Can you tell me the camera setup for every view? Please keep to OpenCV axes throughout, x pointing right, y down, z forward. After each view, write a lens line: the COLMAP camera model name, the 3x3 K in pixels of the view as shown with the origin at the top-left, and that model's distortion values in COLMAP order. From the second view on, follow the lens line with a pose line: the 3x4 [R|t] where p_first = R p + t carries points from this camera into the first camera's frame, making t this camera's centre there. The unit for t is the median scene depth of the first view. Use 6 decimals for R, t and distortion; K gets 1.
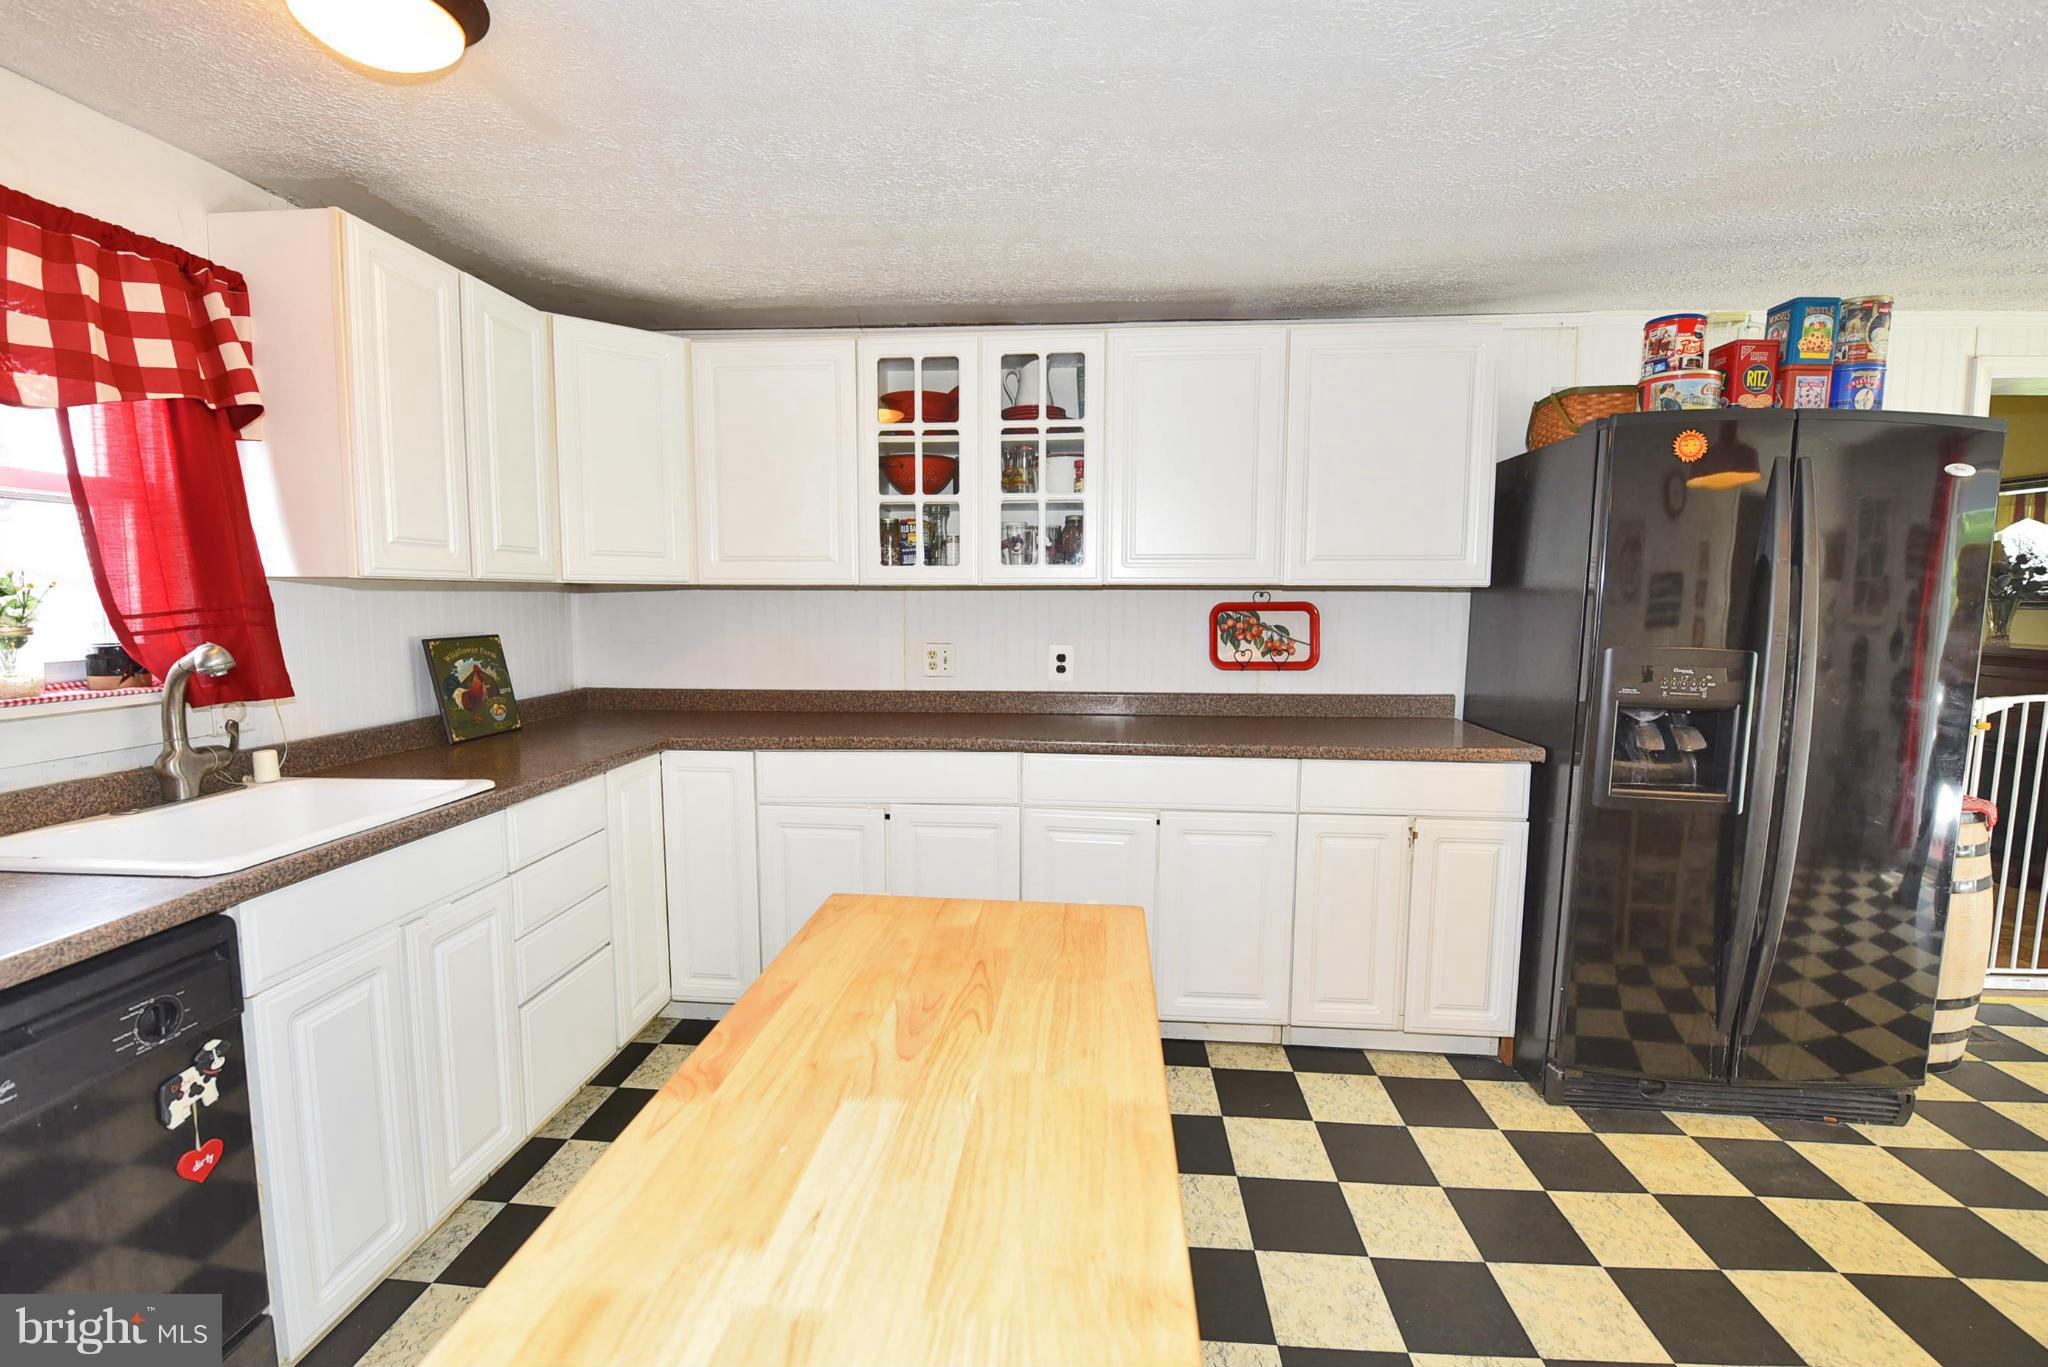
lens RADIAL K [[878.6, 0, 1024.0], [0, 878.6, 683.5], [0, 0, 1]] dist [-0.021121, -0.000662]
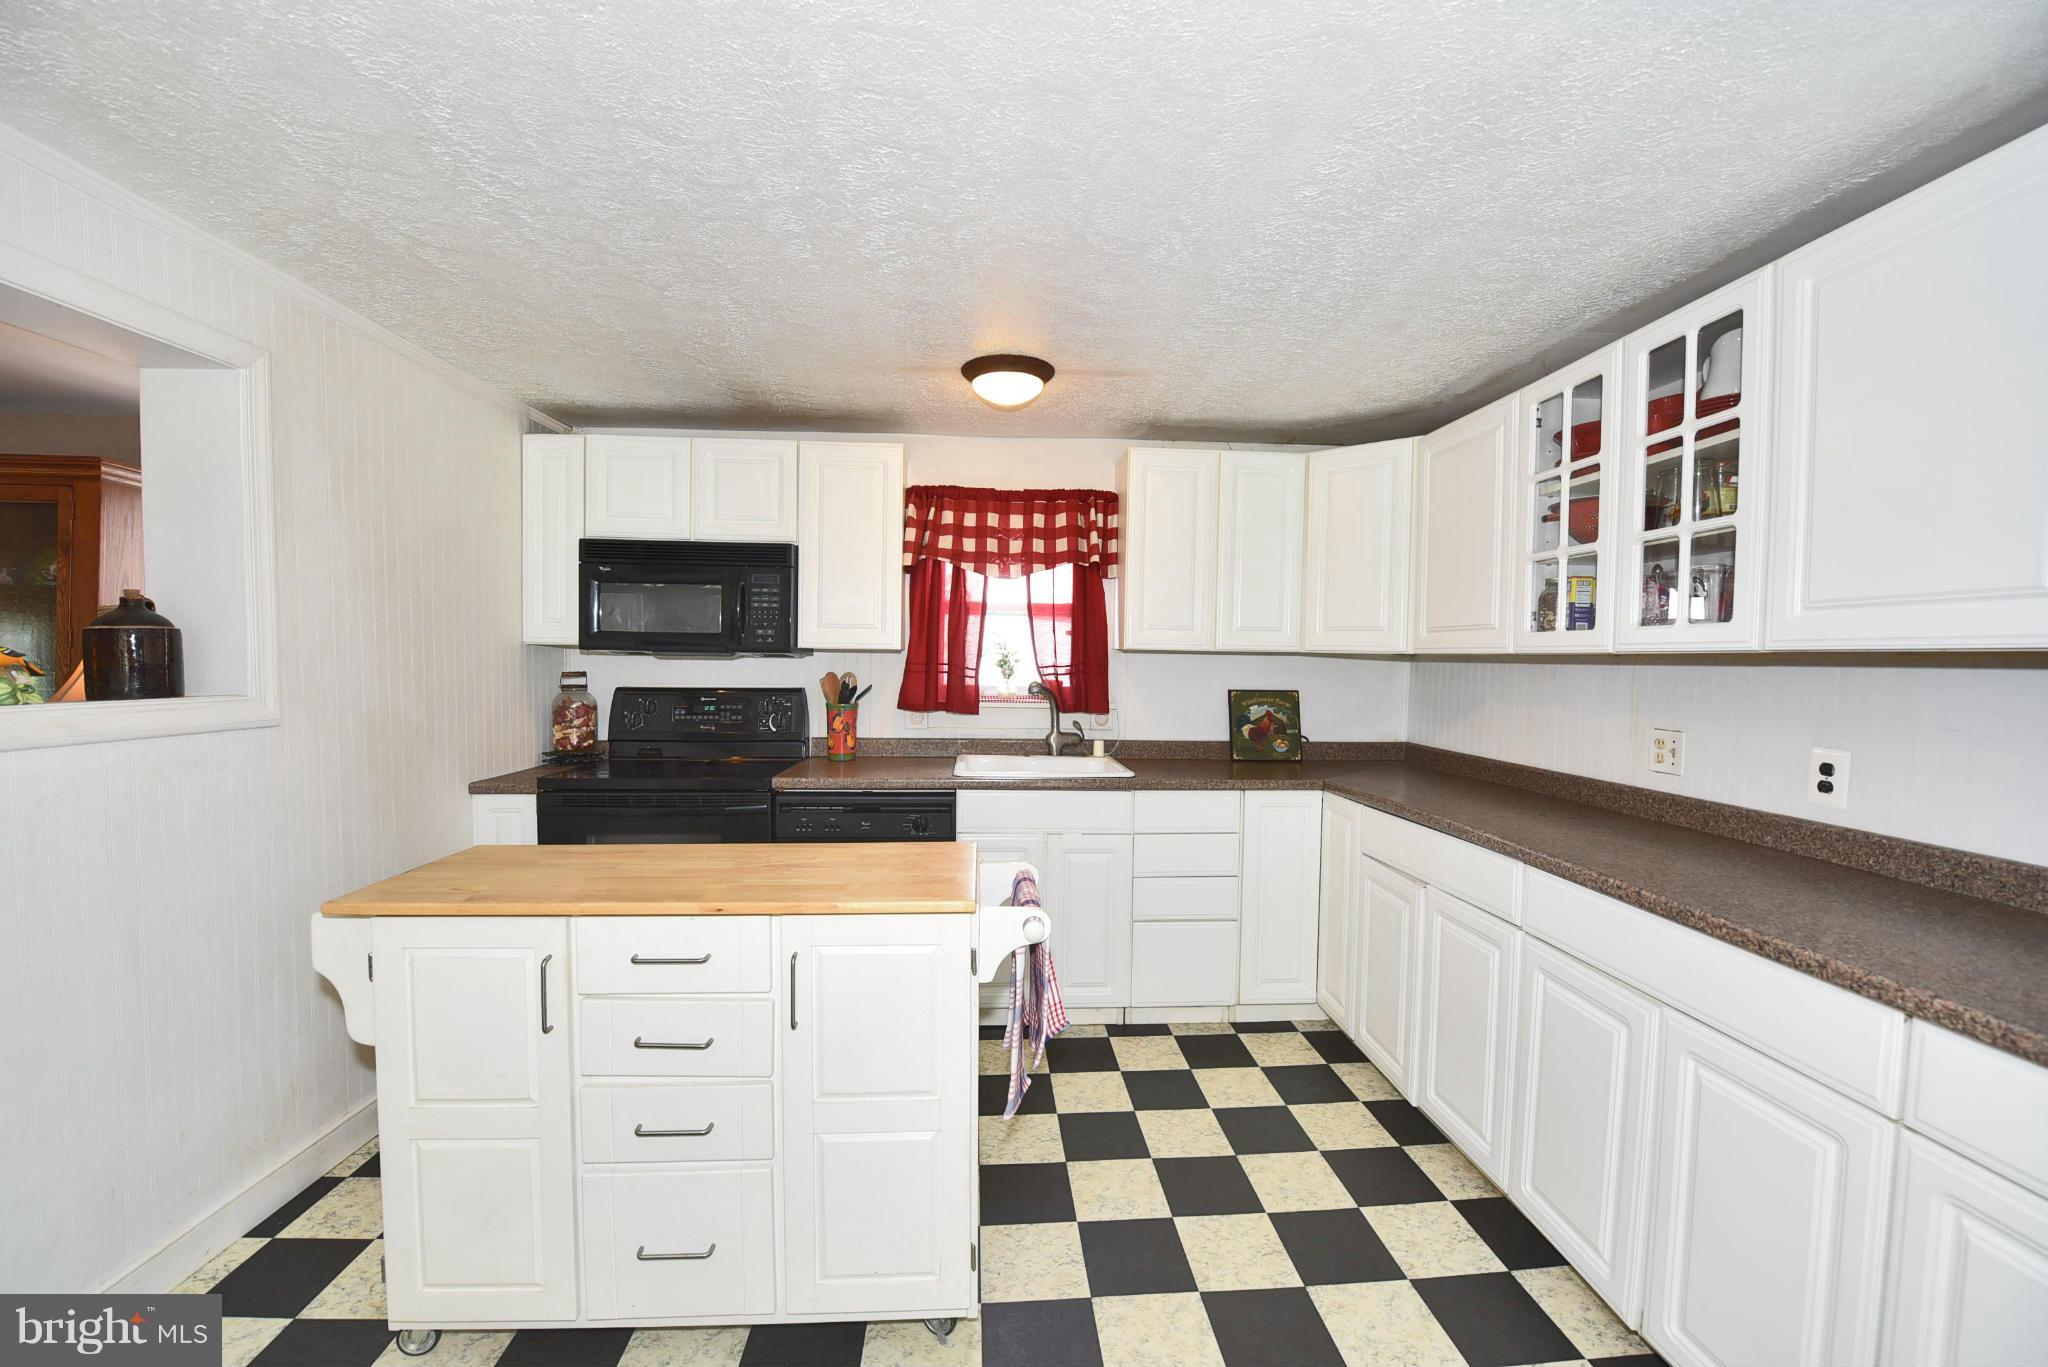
lens RADIAL K [[807.4, 0, 1024.0], [0, 807.4, 683.5], [0, 0, 1]] dist [-0.007900, -0.006627]
pose [[0.148094, 0.032169, -0.988450, 0.898241], [-0.112943, 0.993482, 0.015411, -0.058837], [0.982503, 0.109357, 0.150762, 0.595034]]
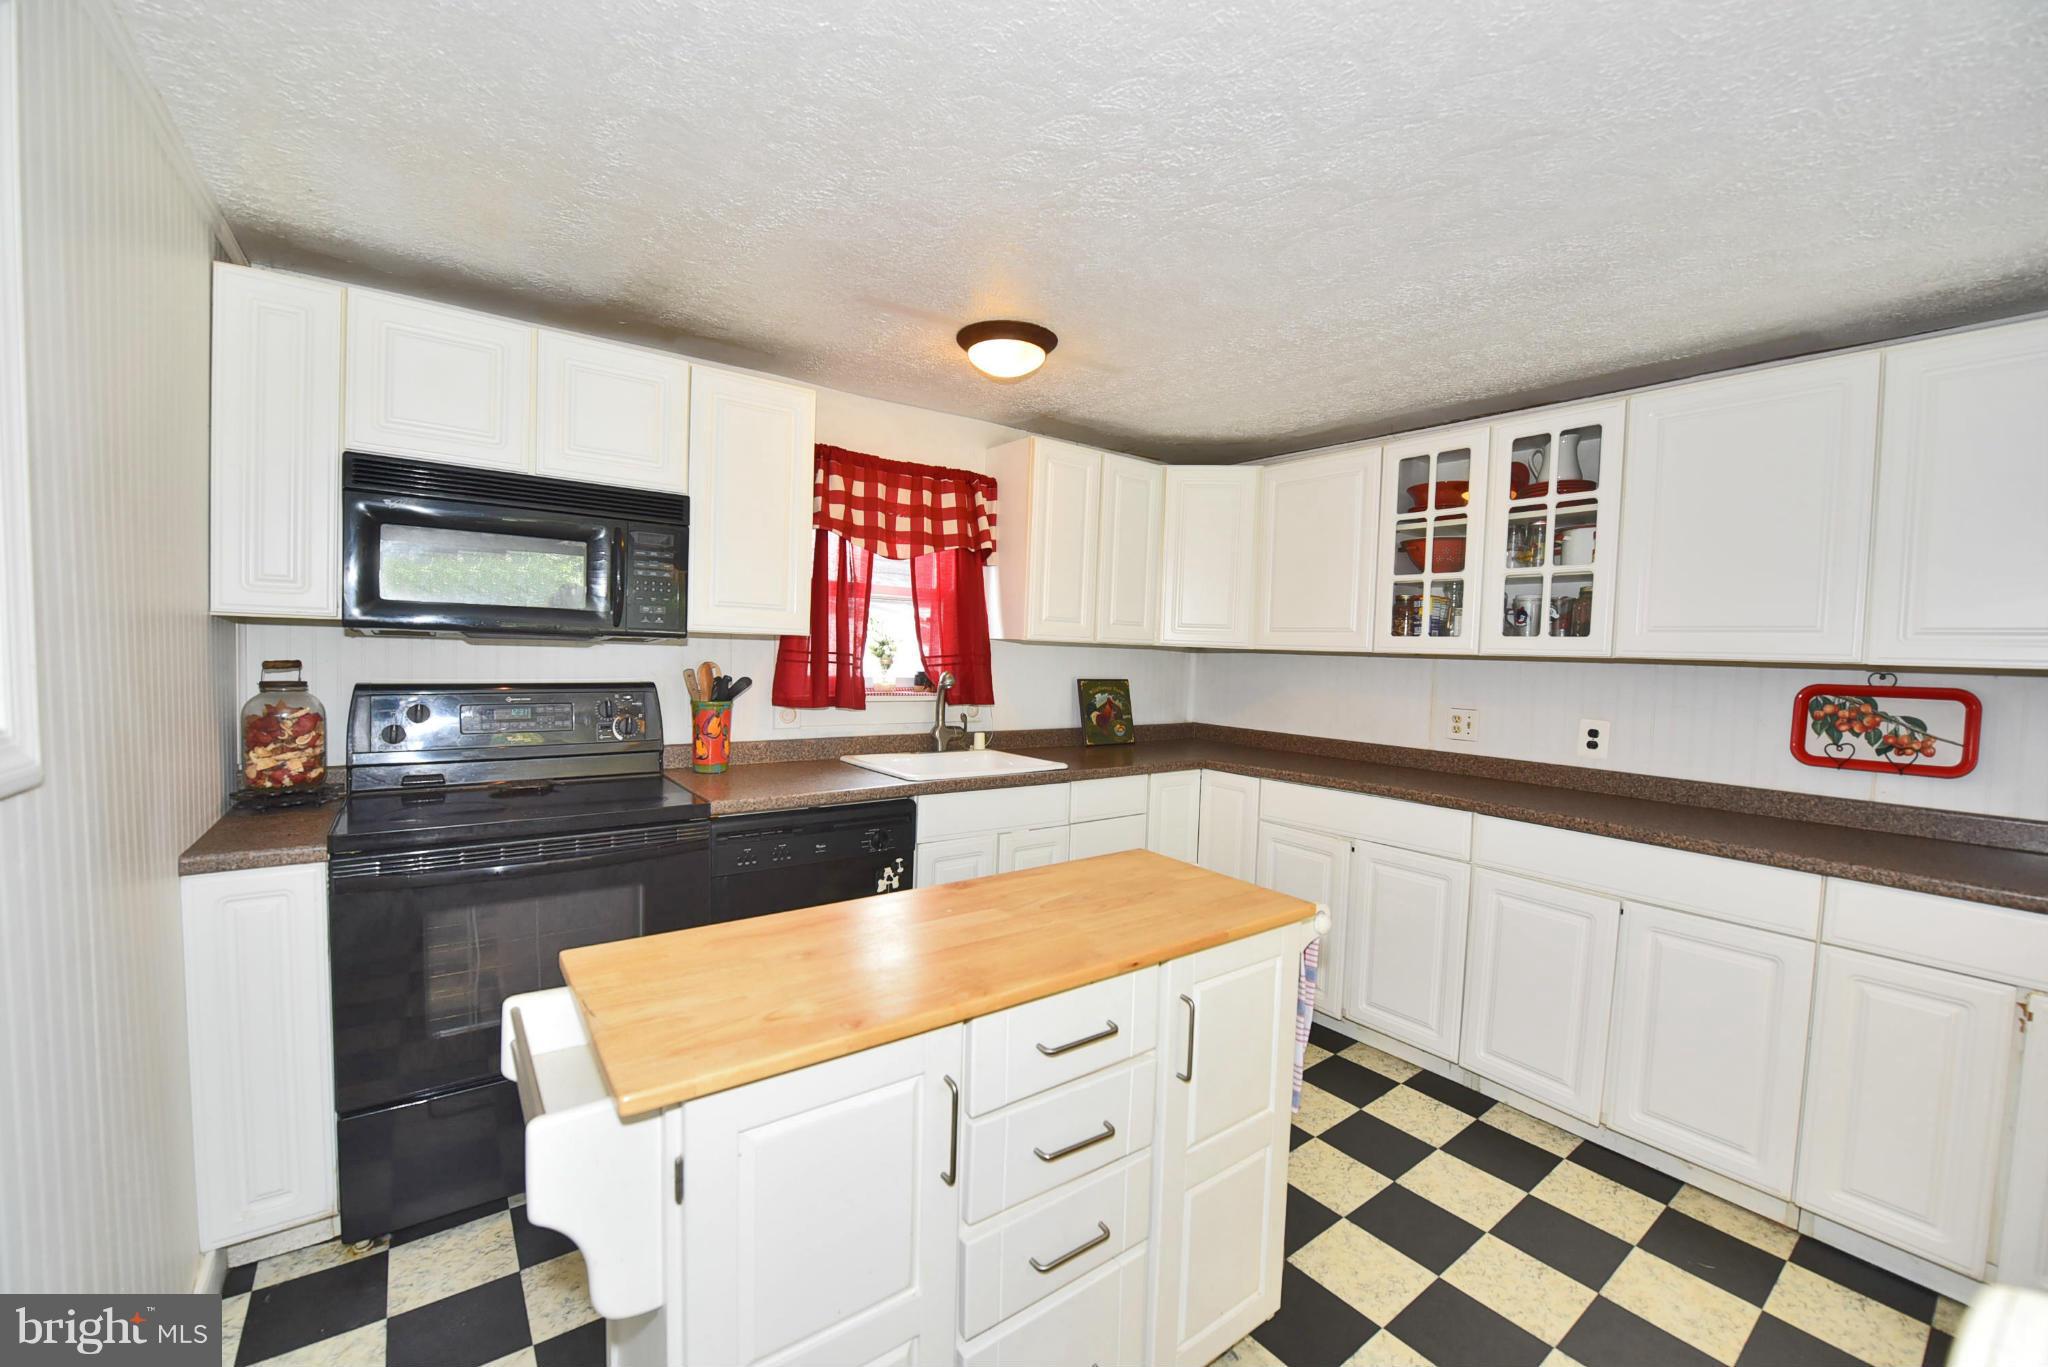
lens RADIAL K [[807.4, 0, 1024.0], [0, 807.4, 683.5], [0, 0, 1]] dist [-0.007900, -0.006627]
pose [[0.660135, 0.051138, -0.749404, 0.496171], [-0.104870, 0.994183, -0.024536, 0.006122], [0.743790, 0.094787, 0.661658, -0.082009]]
